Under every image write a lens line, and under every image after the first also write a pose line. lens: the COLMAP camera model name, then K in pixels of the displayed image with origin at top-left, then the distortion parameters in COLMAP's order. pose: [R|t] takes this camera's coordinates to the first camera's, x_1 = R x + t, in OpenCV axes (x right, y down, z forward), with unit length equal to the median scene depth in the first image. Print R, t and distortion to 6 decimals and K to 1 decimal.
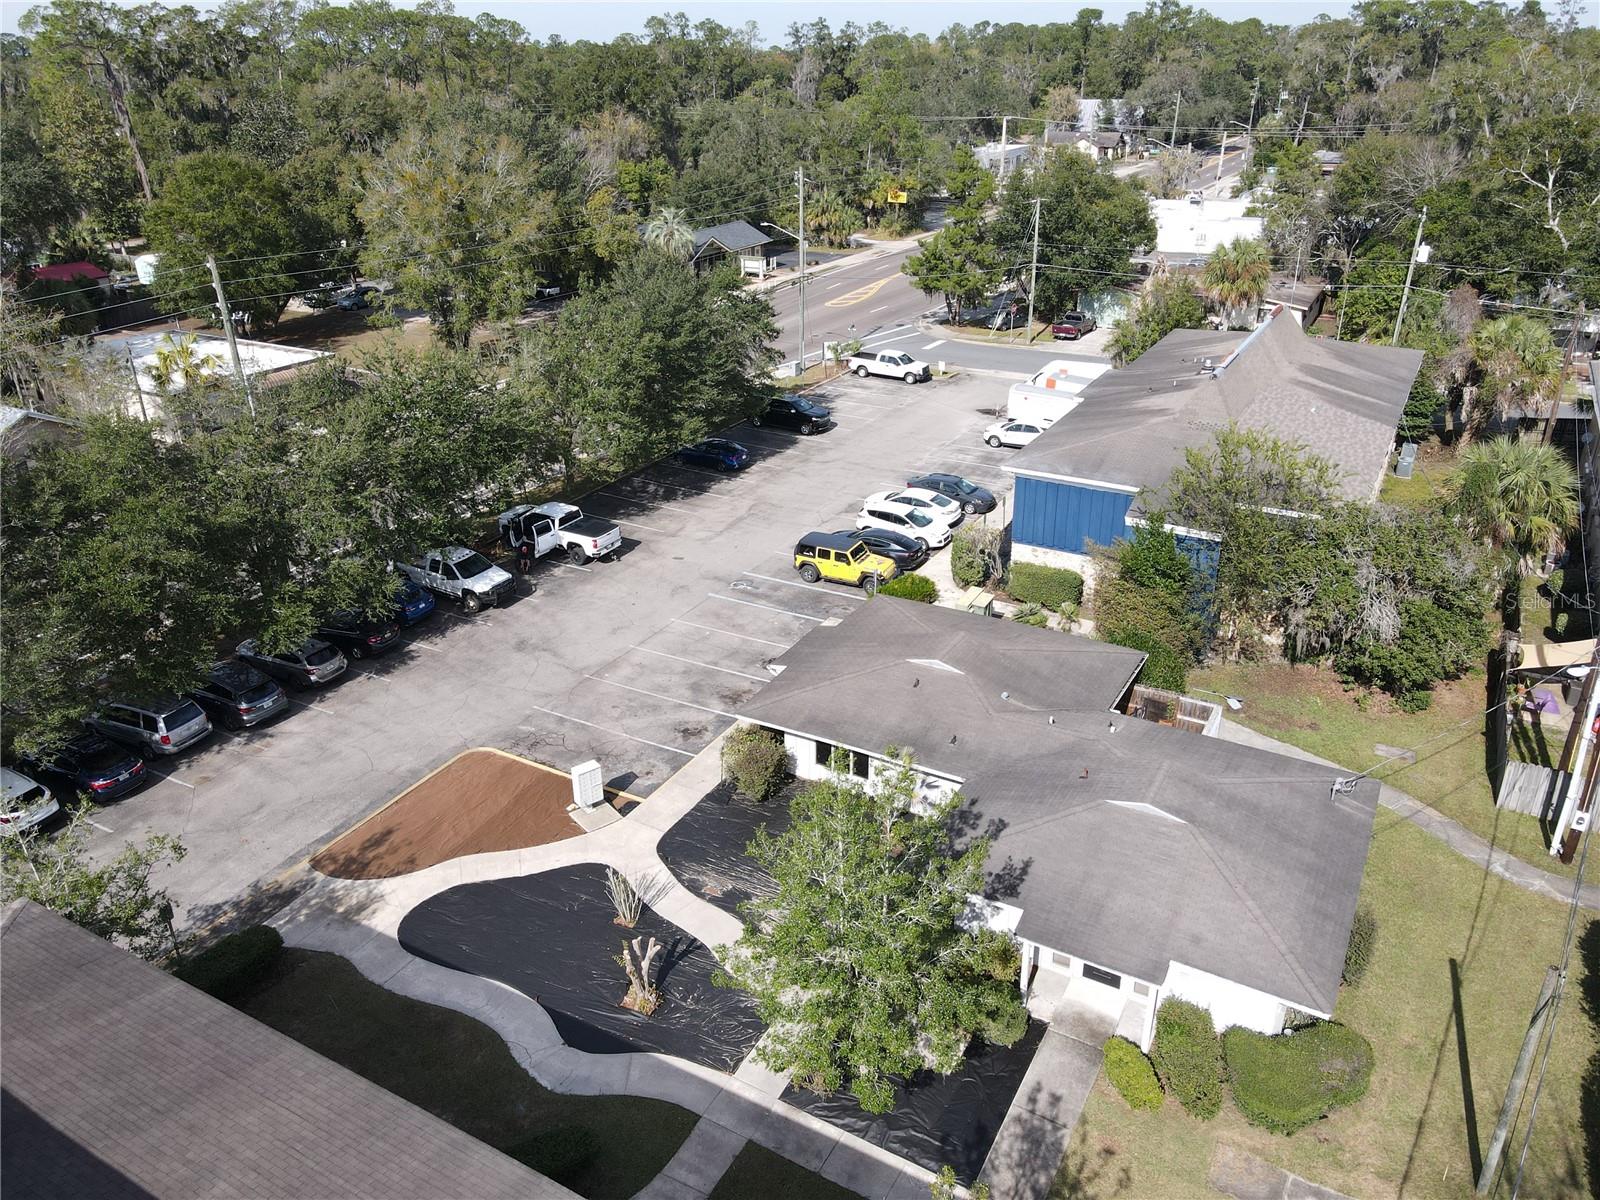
lens RADIAL K [[1182.3, 0, 786.8], [0, 1182.3, 597.4], [0, 0, 1]] dist [0.025939, -0.002839]
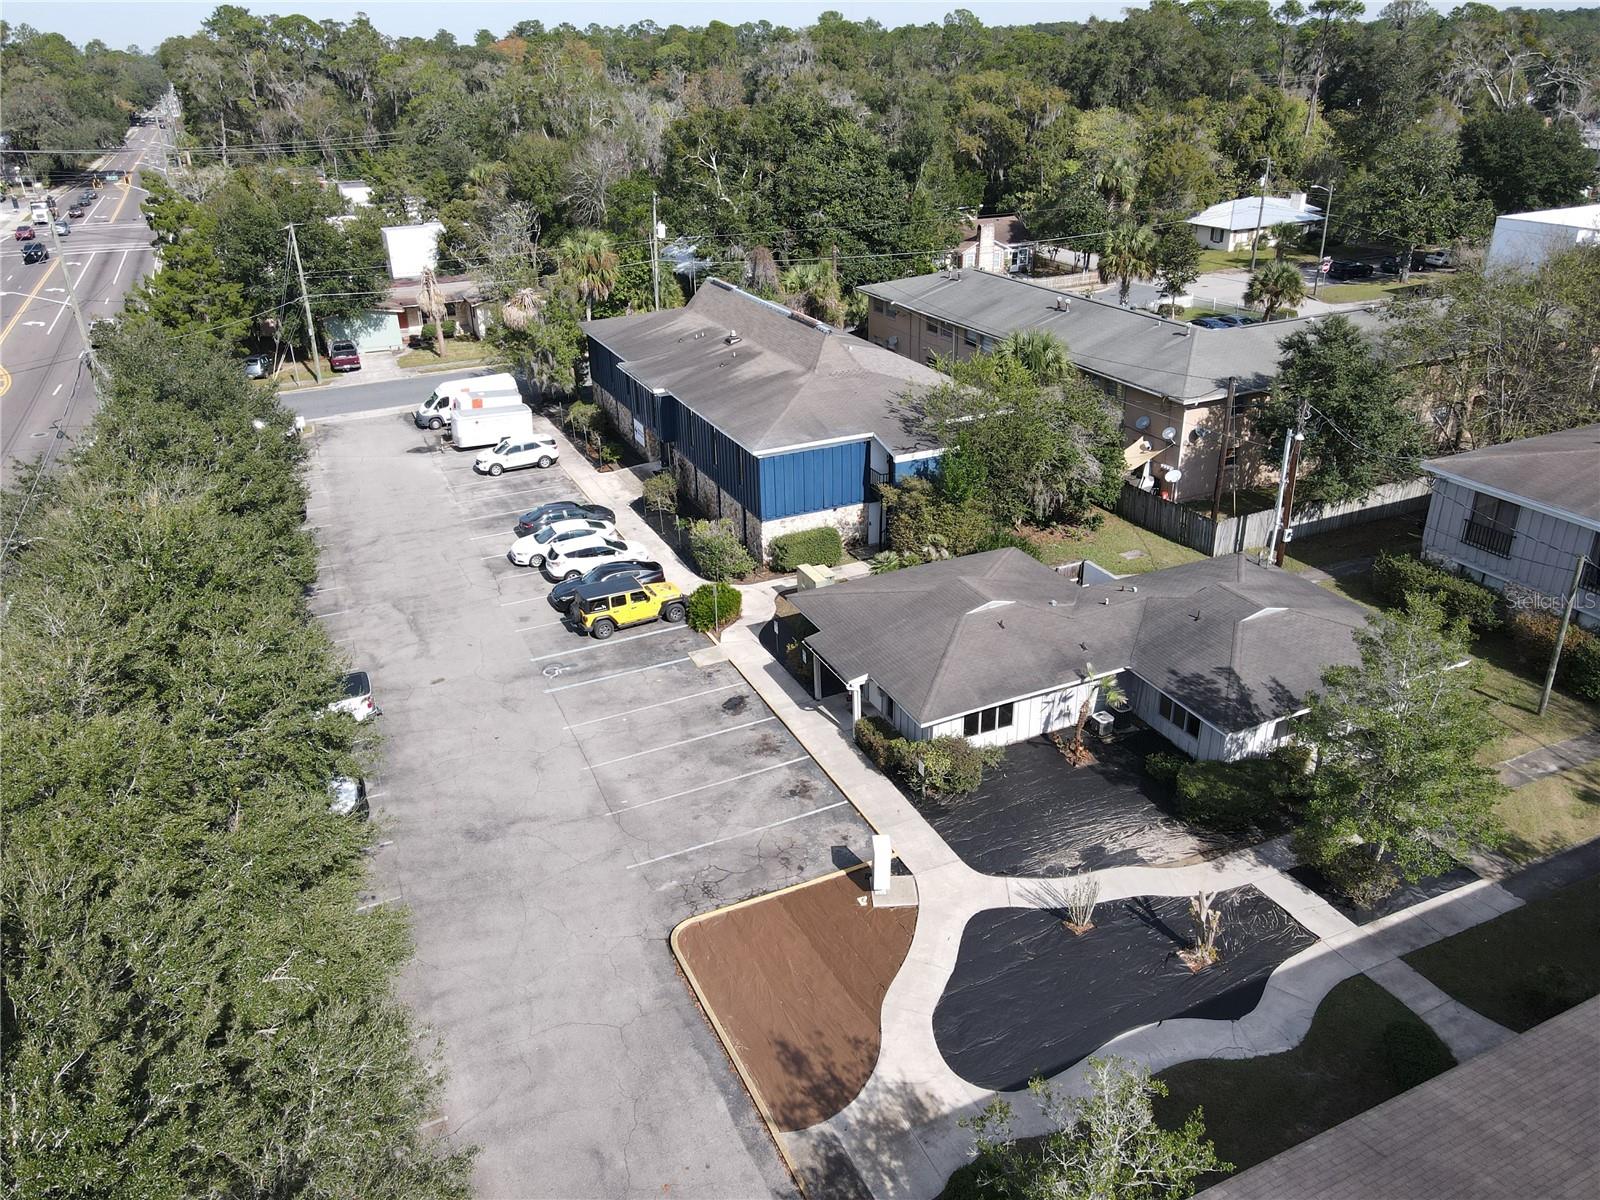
lens RADIAL K [[1182.3, 0, 786.8], [0, 1182.3, 597.4], [0, 0, 1]] dist [0.025939, -0.002839]
pose [[0.578508, -0.344830, 0.739202, -0.691508], [0.357424, 0.921773, 0.150273, -0.158714], [-0.733196, 0.177275, 0.656504, 0.380314]]
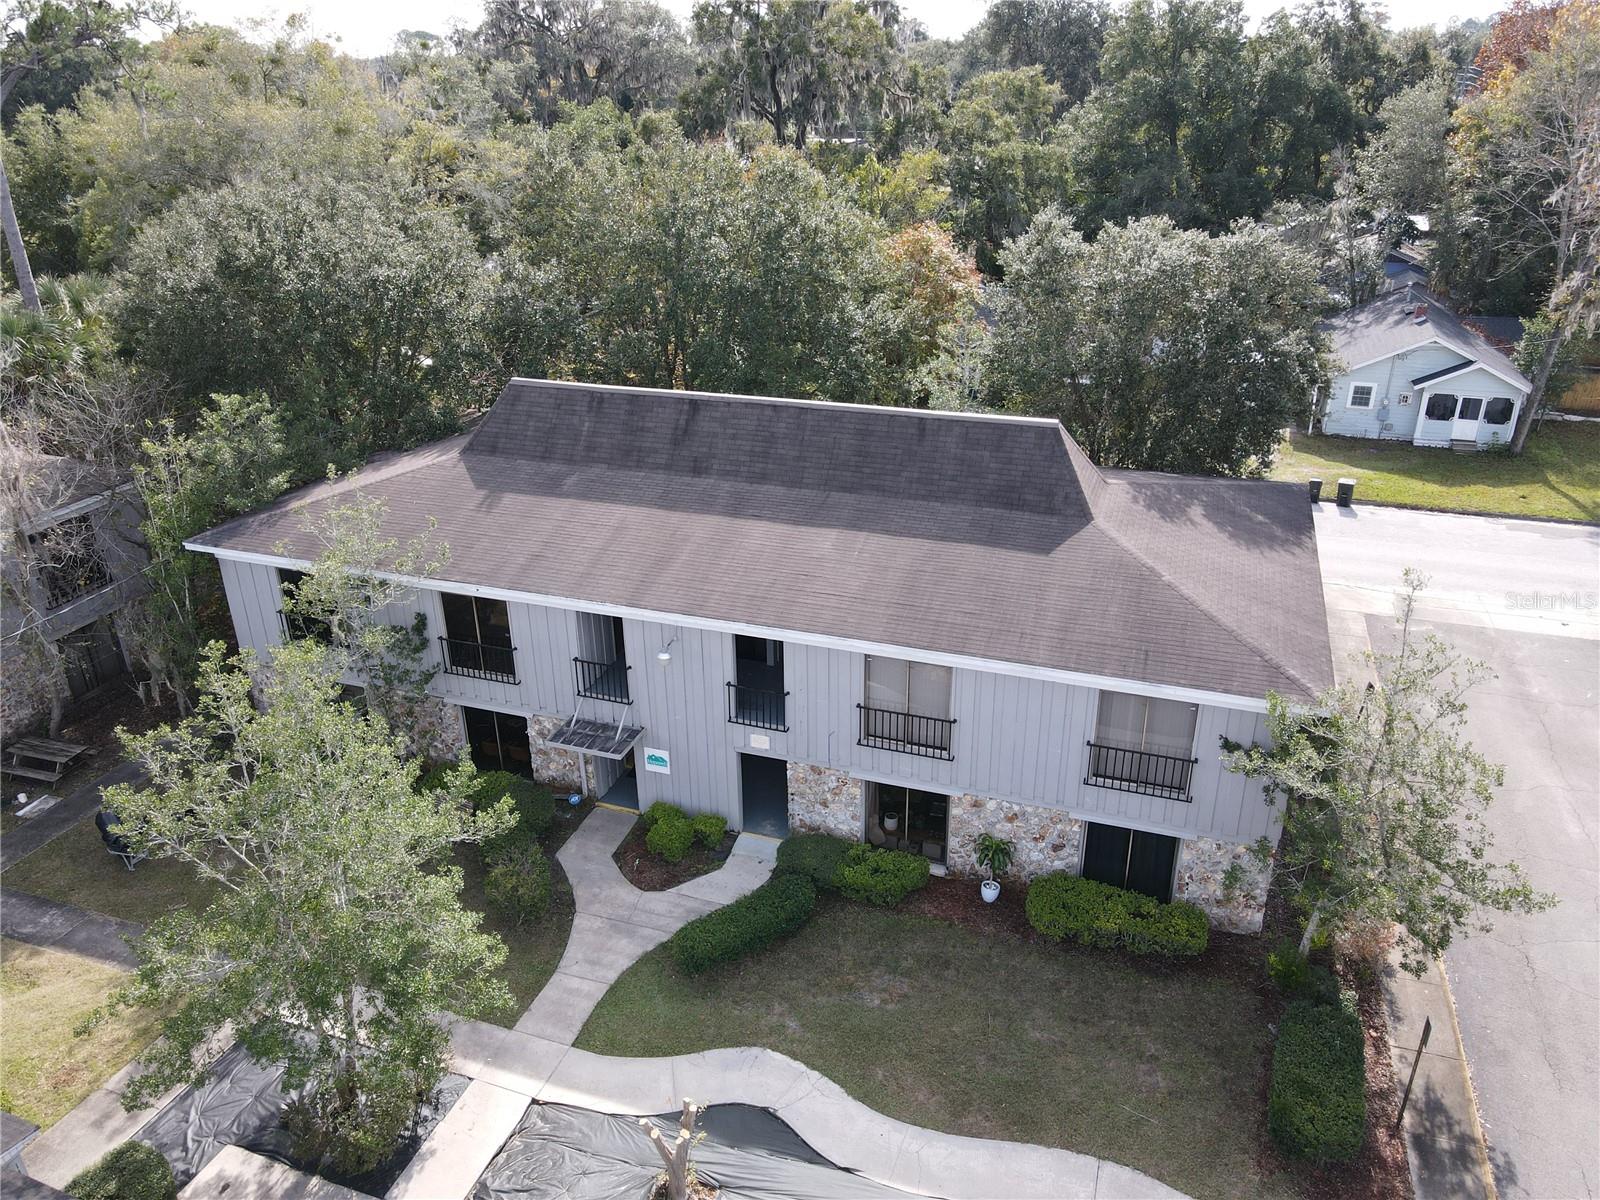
lens RADIAL K [[1182.3, 0, 786.8], [0, 1182.3, 597.4], [0, 0, 1]] dist [0.025939, -0.002839]
pose [[-0.981372, 0.107240, -0.159403, -0.077299], [-0.050748, 0.655542, 0.753452, -0.245143], [0.185296, 0.747506, -0.637888, 0.834704]]
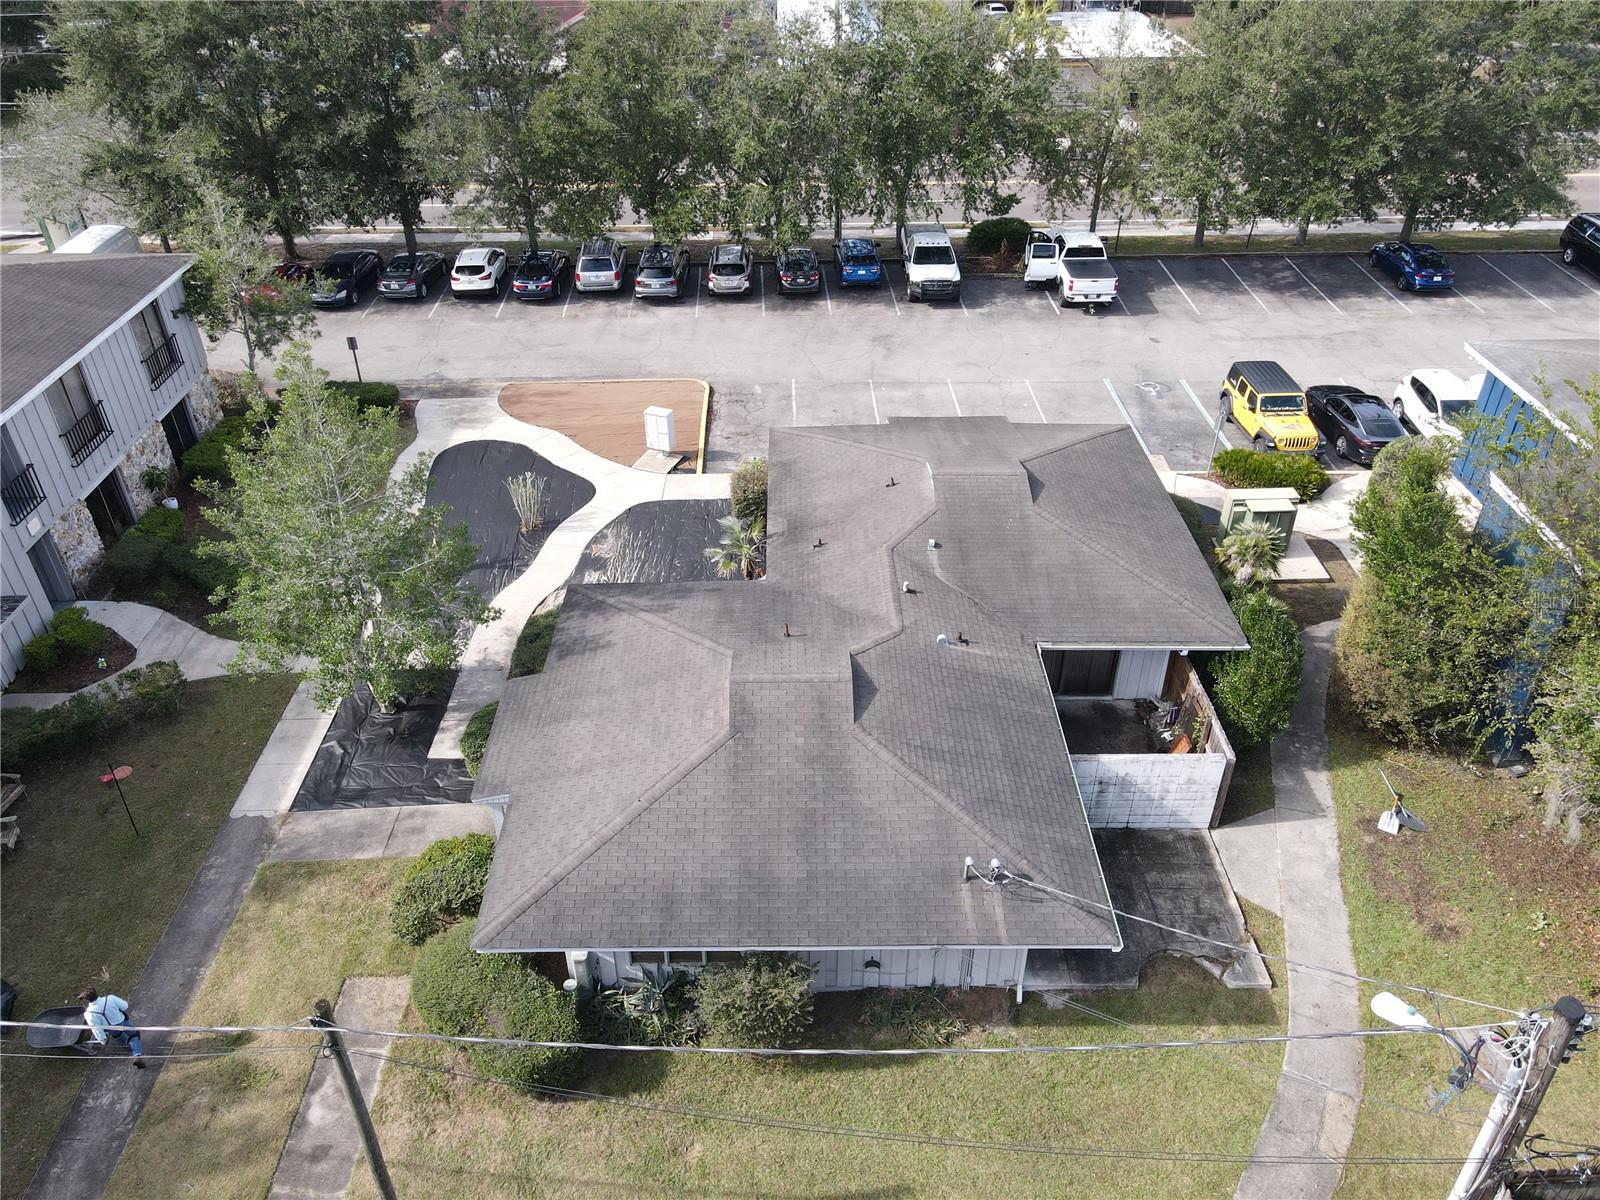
lens RADIAL K [[1182.3, 0, 786.8], [0, 1182.3, 597.4], [0, 0, 1]] dist [0.025939, -0.002839]
pose [[0.506738, 0.501183, -0.701450, 0.575884], [-0.365509, 0.861804, 0.351706, -0.098337], [0.780782, 0.078163, 0.619895, 0.410732]]
